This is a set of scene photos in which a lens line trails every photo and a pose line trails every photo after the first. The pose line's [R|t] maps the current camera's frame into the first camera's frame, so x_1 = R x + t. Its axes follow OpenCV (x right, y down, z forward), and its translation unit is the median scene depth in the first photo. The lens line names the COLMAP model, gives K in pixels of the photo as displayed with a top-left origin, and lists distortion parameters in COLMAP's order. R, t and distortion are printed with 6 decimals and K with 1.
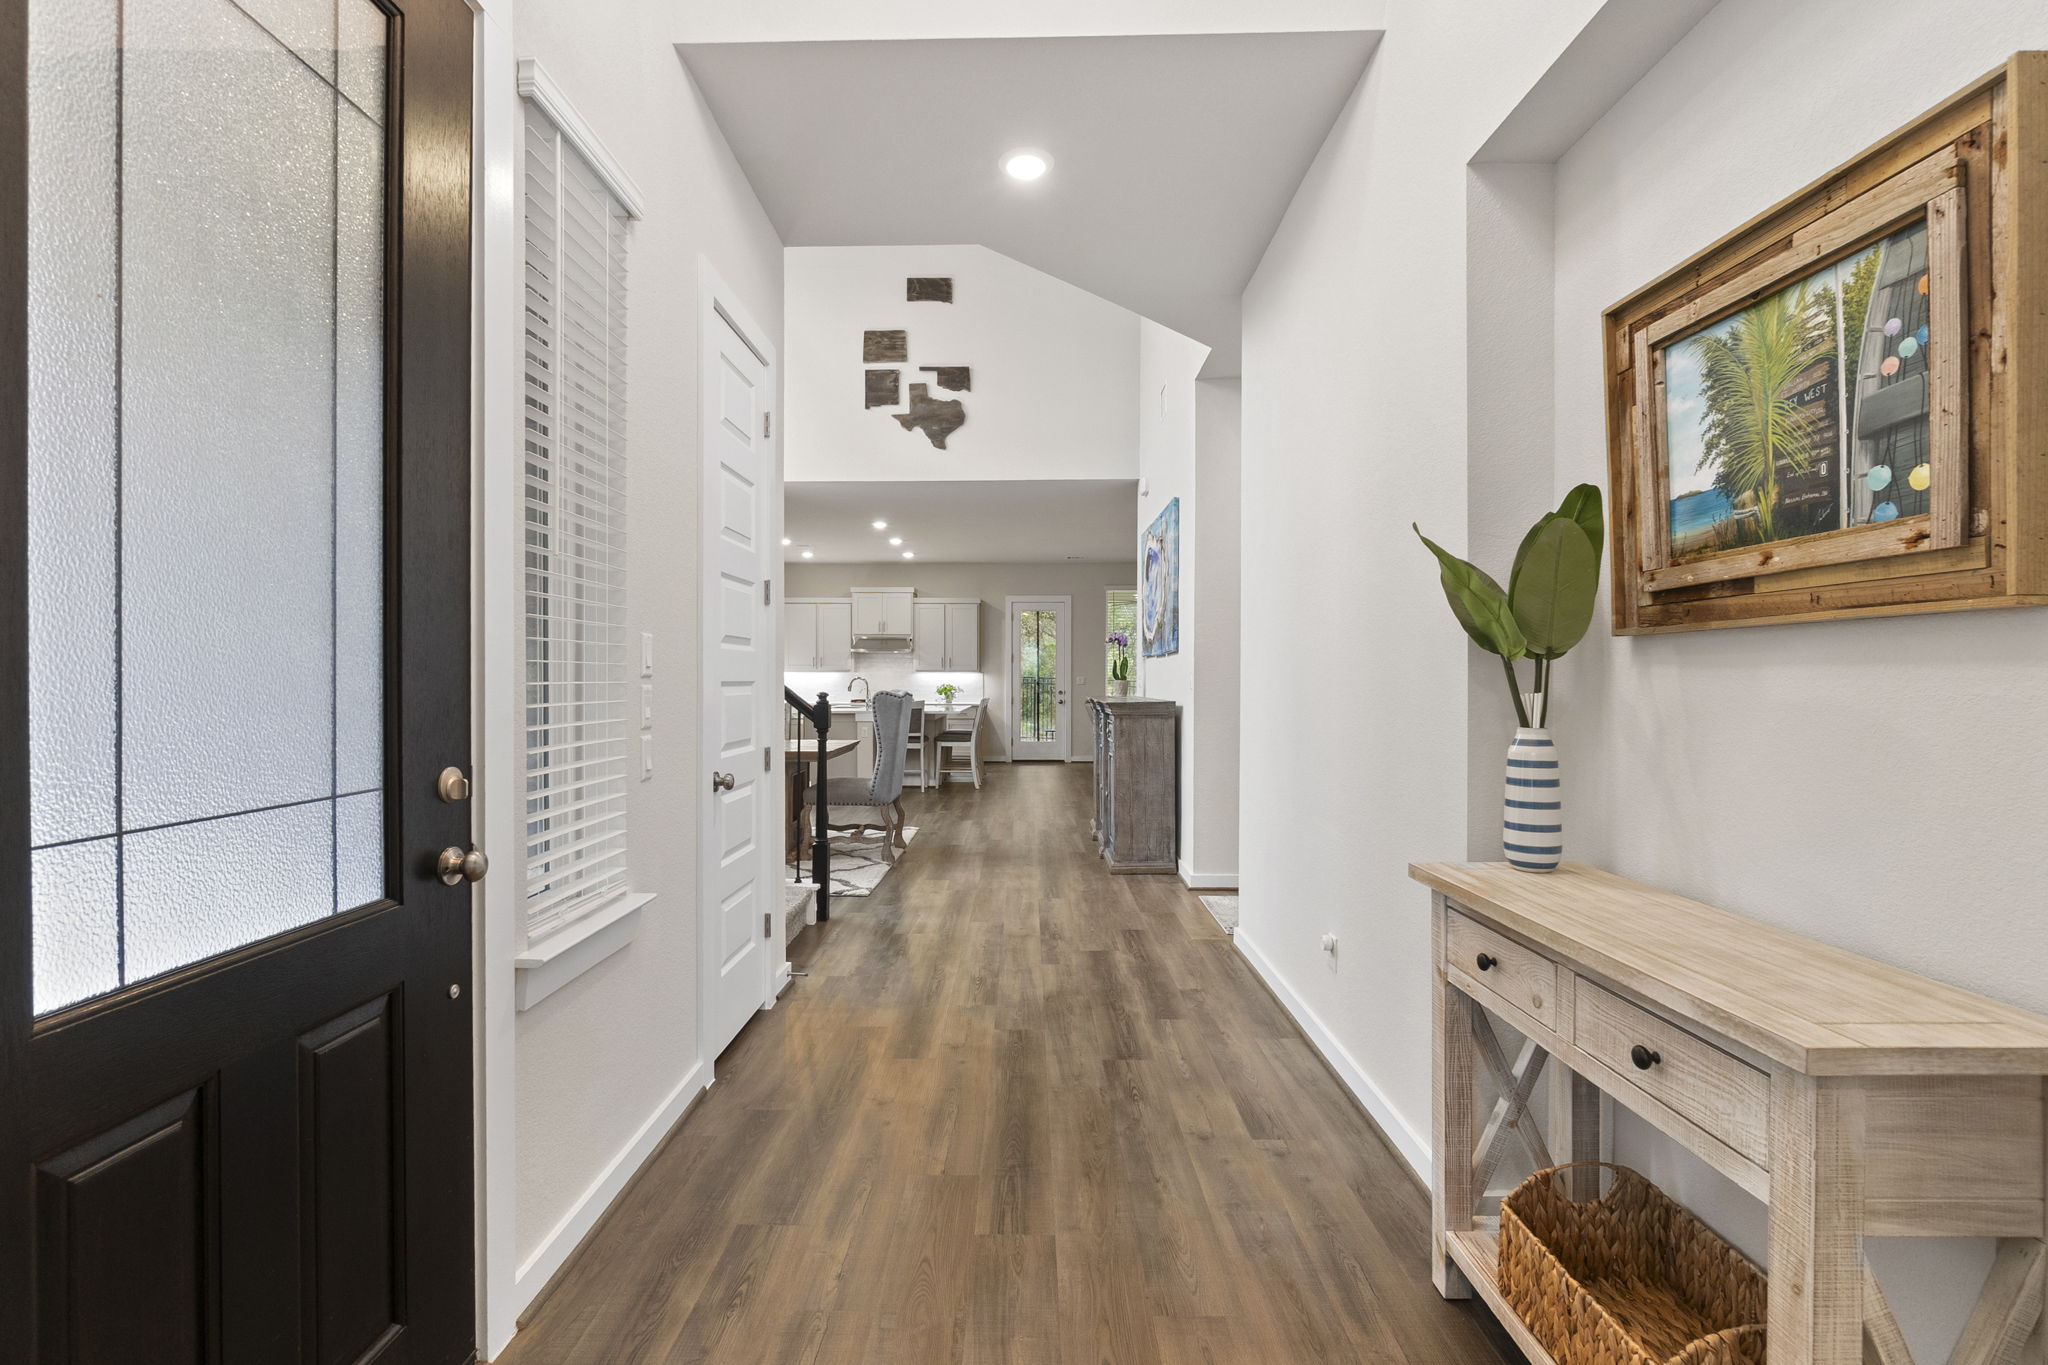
lens RADIAL K [[895.7, 0, 1037.8], [0, 895.7, 676.5], [0, 0, 1]] dist [-0.009249, 0.003022]
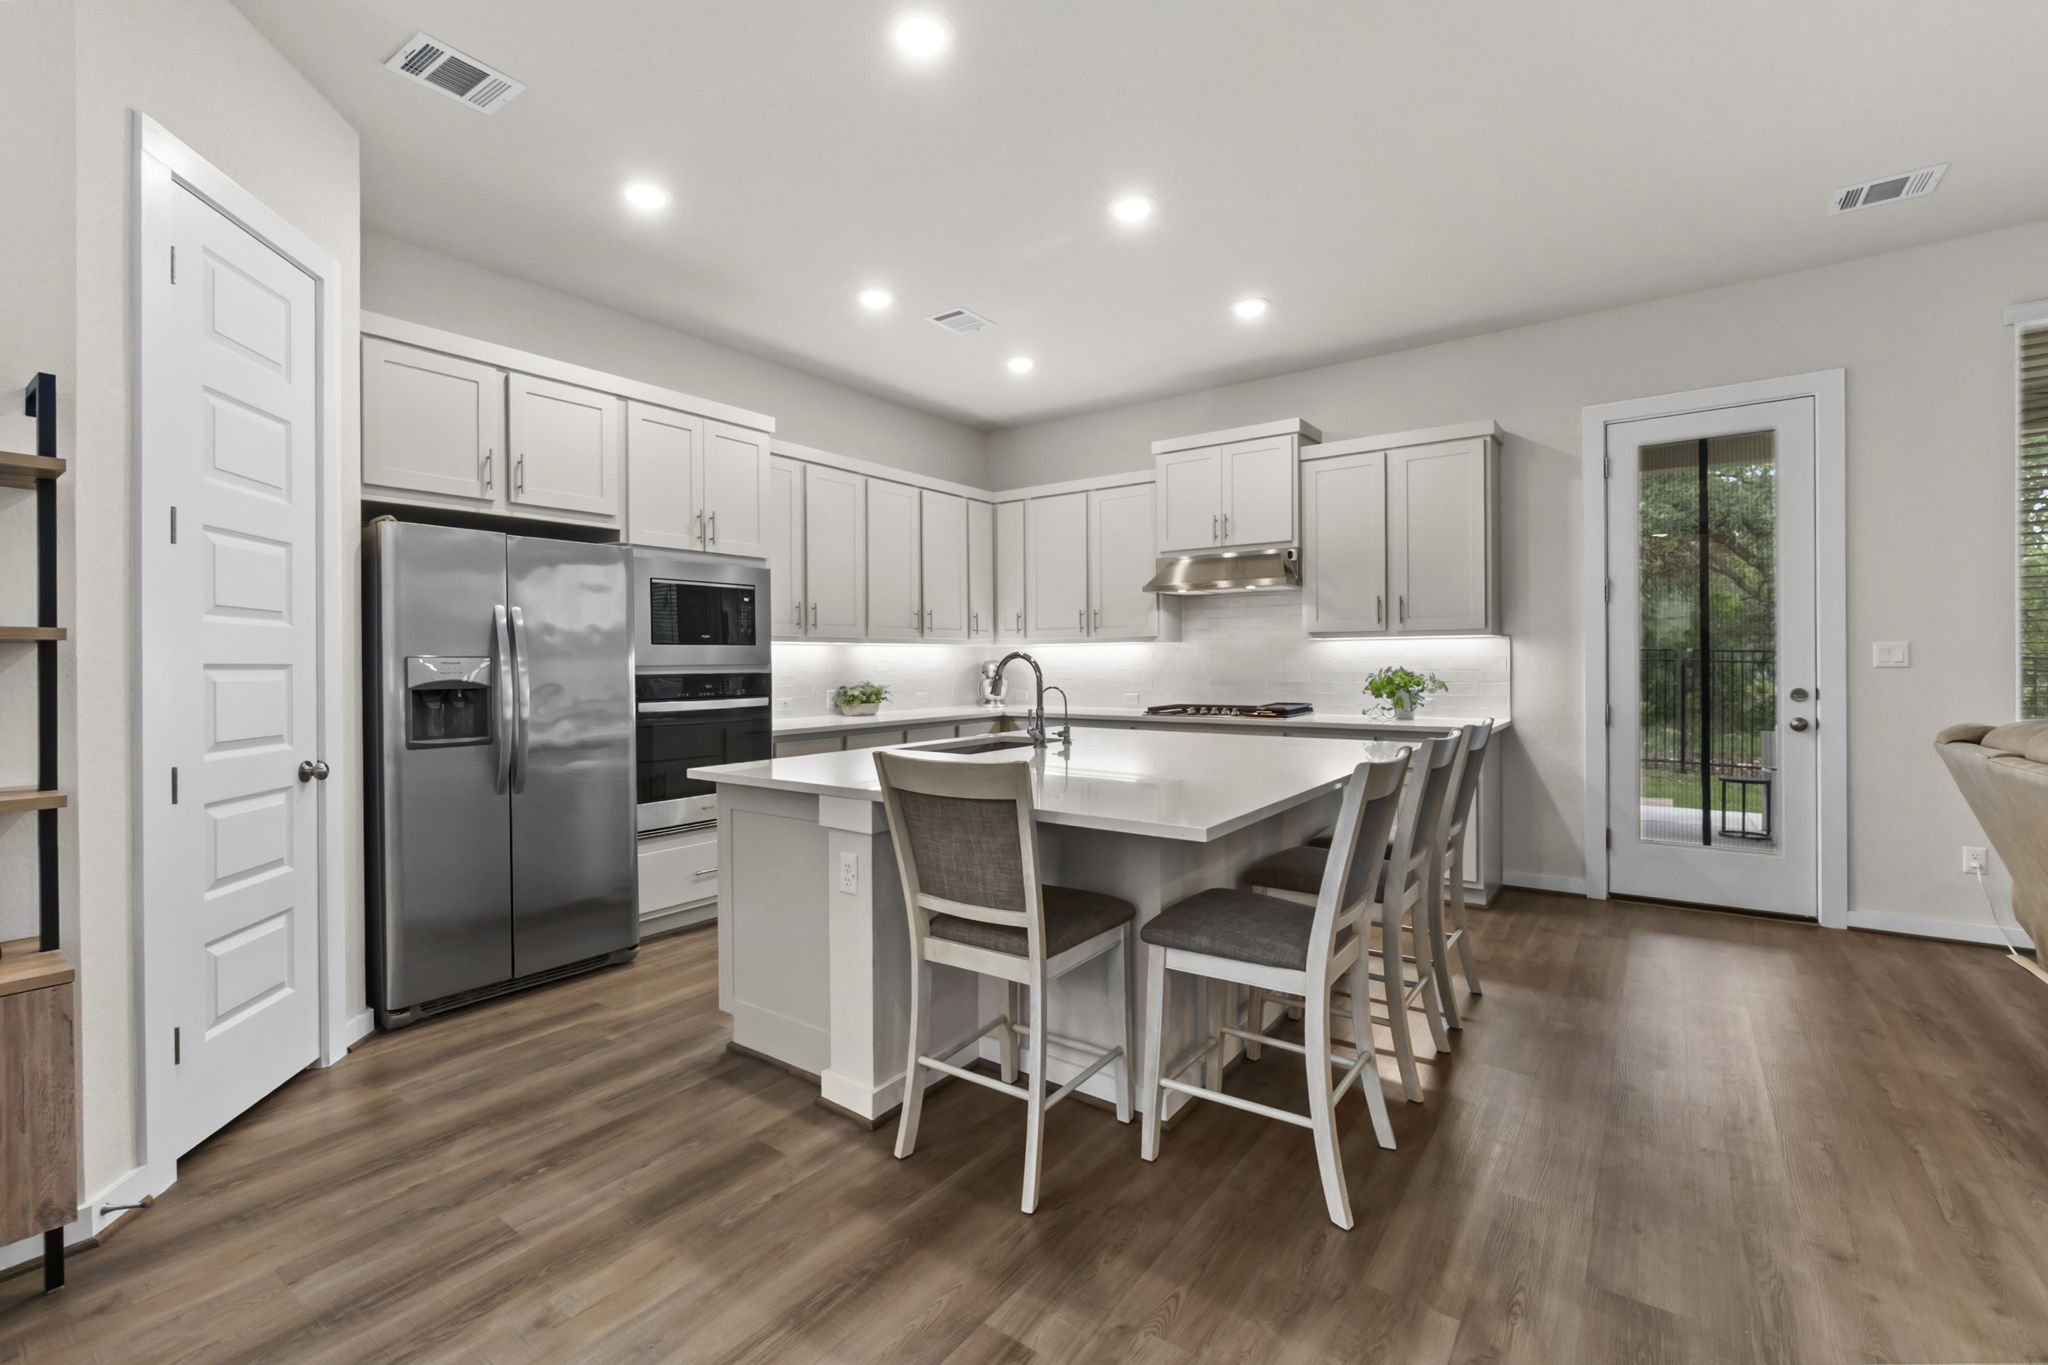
lens RADIAL K [[895.7, 0, 993.8], [0, 895.7, 666.2], [0, 0, 1]] dist [-0.009249, 0.003022]
pose [[0.802316, -0.003263, -0.596890, -0.013425], [0.006547, 0.999973, 0.003334, 0.005486], [0.596863, -0.006583, 0.802316, 0.600764]]
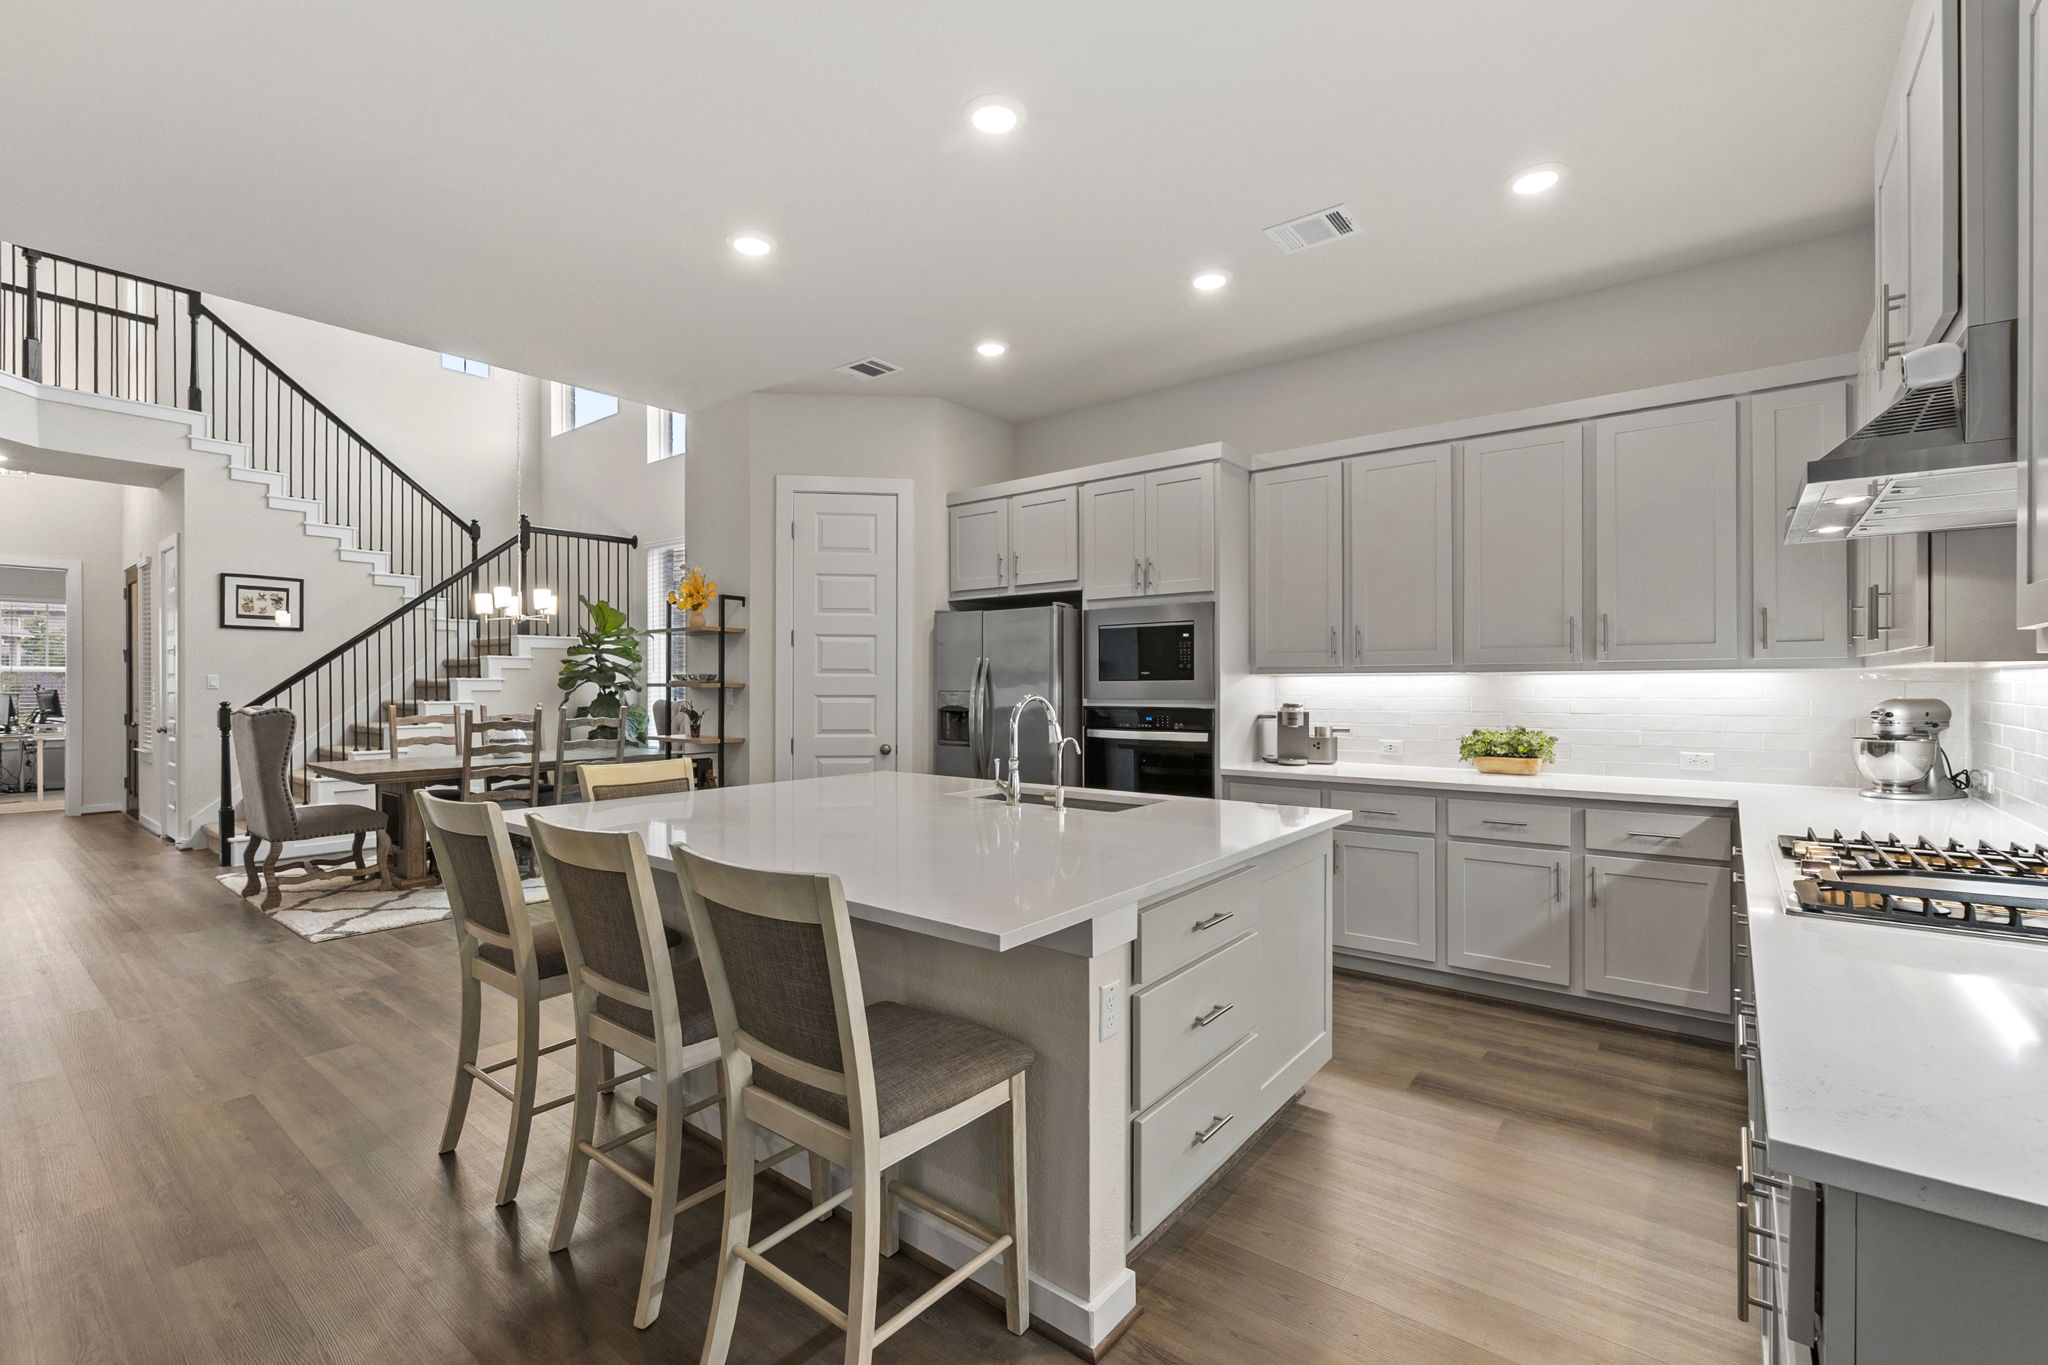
lens RADIAL K [[895.7, 0, 1009.5], [0, 895.7, 685.0], [0, 0, 1]] dist [-0.009249, 0.003022]
pose [[-0.619267, 0.002035, -0.785178, 0.018167], [0.000576, 0.999998, 0.002137, -0.000646], [0.785180, 0.000871, -0.619266, 0.956162]]
